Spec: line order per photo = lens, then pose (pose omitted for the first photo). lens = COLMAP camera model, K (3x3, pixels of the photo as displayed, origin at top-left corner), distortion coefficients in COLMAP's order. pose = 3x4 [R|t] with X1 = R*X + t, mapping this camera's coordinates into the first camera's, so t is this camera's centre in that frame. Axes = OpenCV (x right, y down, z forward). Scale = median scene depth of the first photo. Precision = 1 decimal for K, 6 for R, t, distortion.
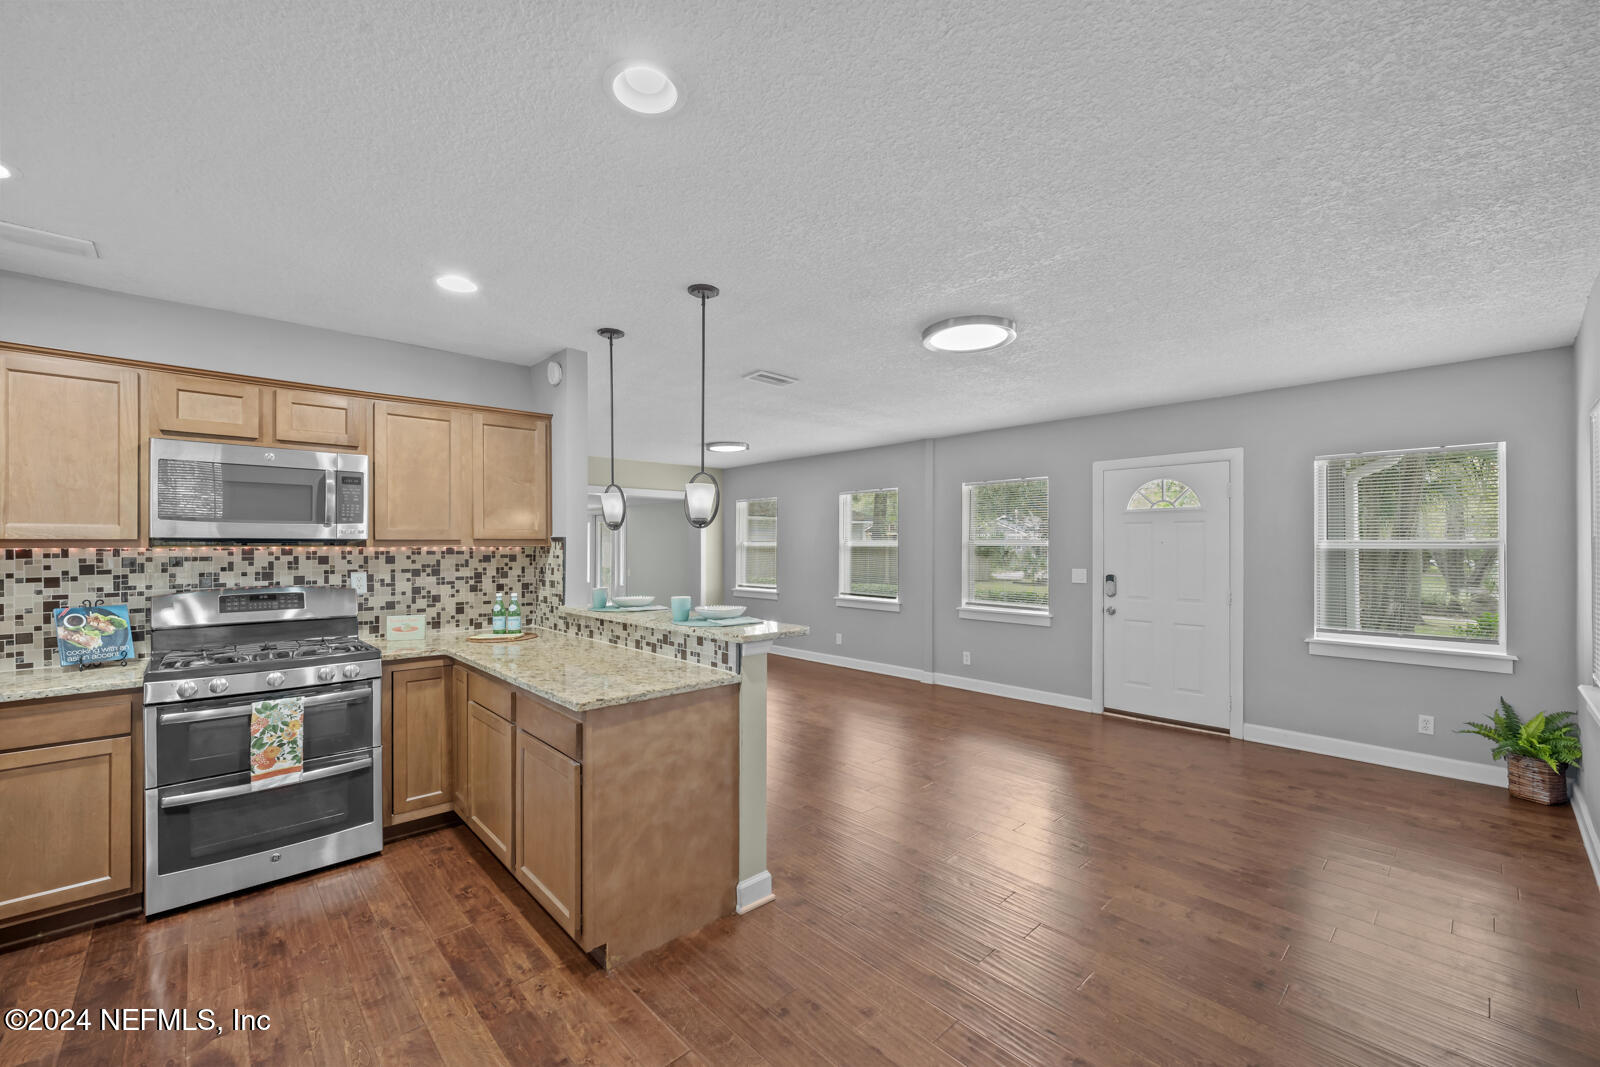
lens RADIAL K [[644.7, 0, 796.6], [0, 644.7, 537.5], [0, 0, 1]] dist [0.000963, 0.000306]
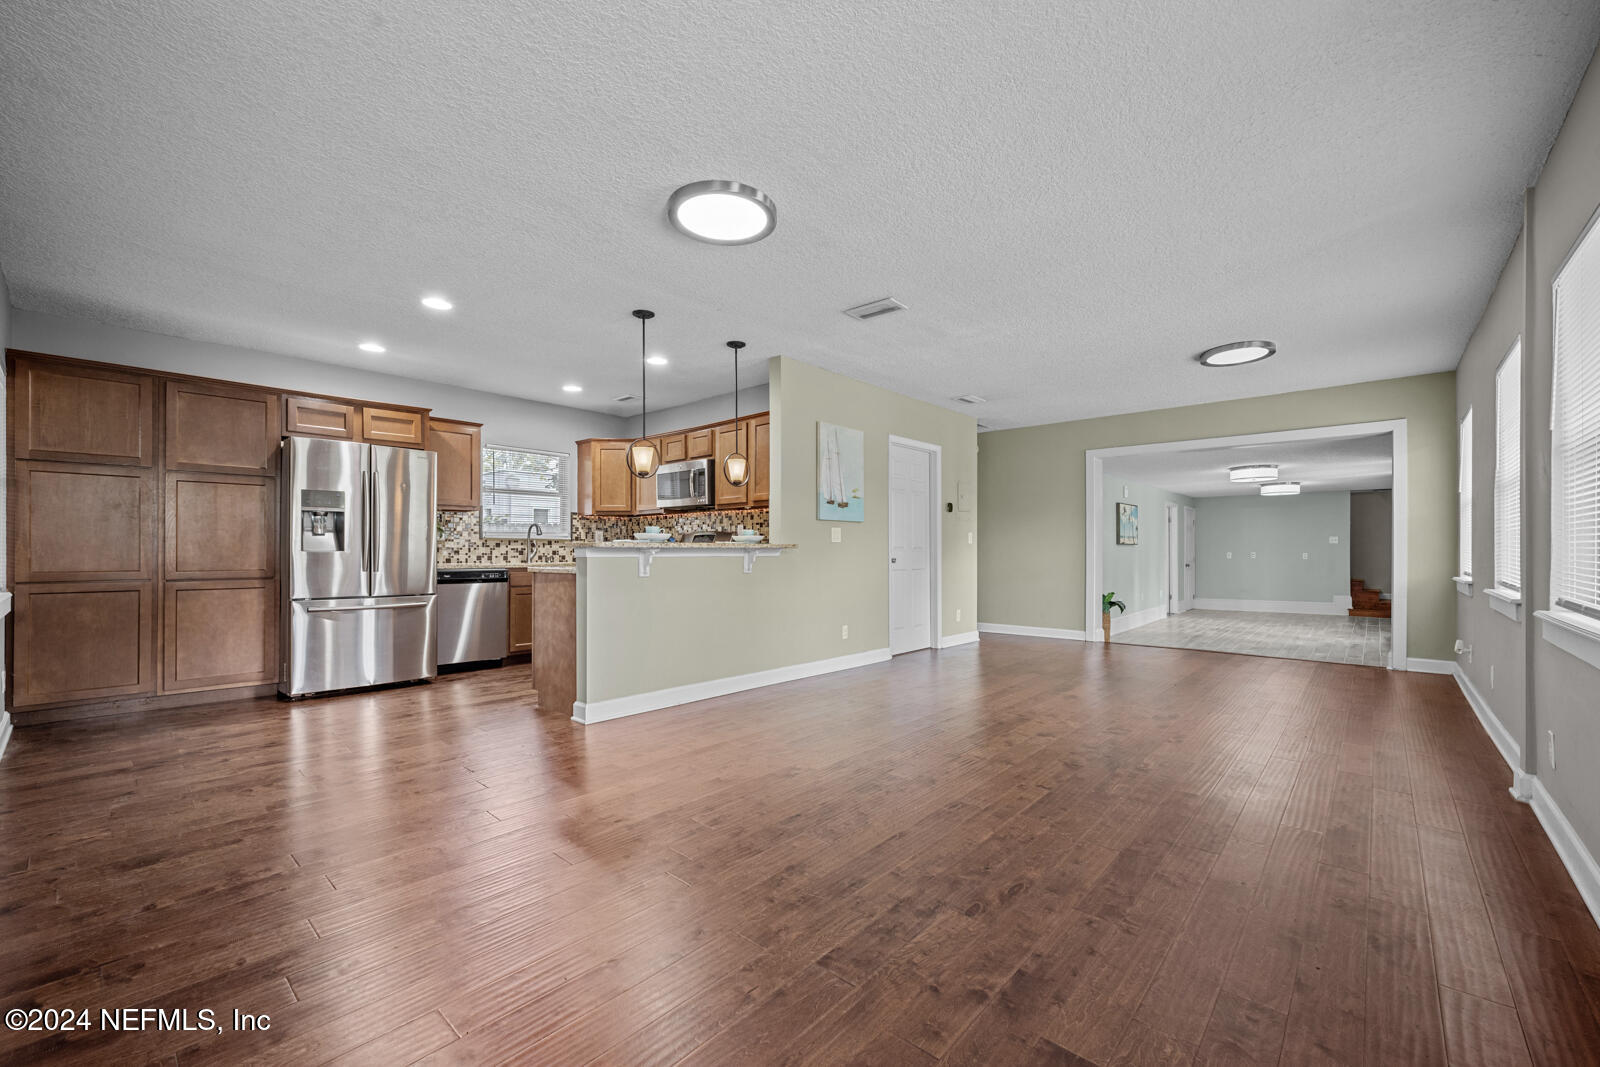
lens RADIAL K [[644.7, 0, 800.8], [0, 644.7, 543.3], [0, 0, 1]] dist [0.000963, 0.000306]
pose [[0.095457, -0.009573, -0.995388, 1.173446], [0.013686, 0.999872, -0.008304, 0.131568], [0.995339, -0.012830, 0.095575, 1.072965]]
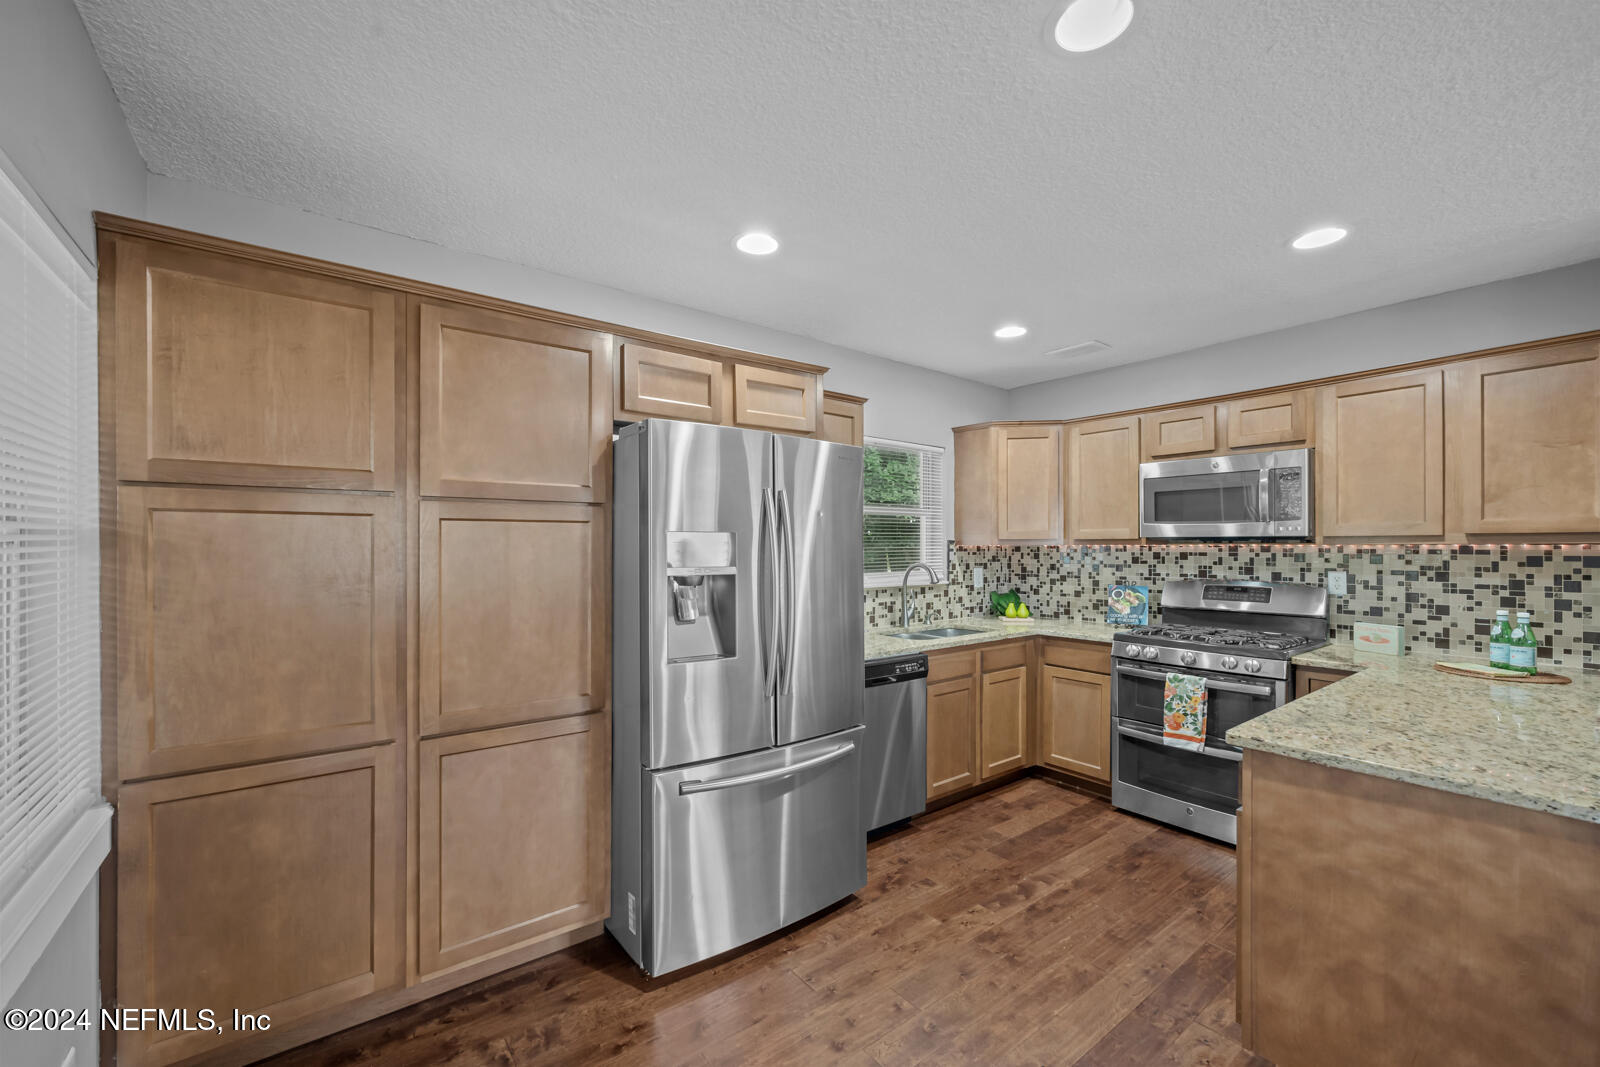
lens RADIAL K [[644.7, 0, 812.1], [0, 644.7, 541.9], [0, 0, 1]] dist [0.000963, 0.000306]
pose [[-0.079462, -0.003885, -0.996830, 0.335121], [0.012839, 0.999905, -0.004921, 0.006375], [0.996755, -0.013189, -0.079405, 0.343872]]
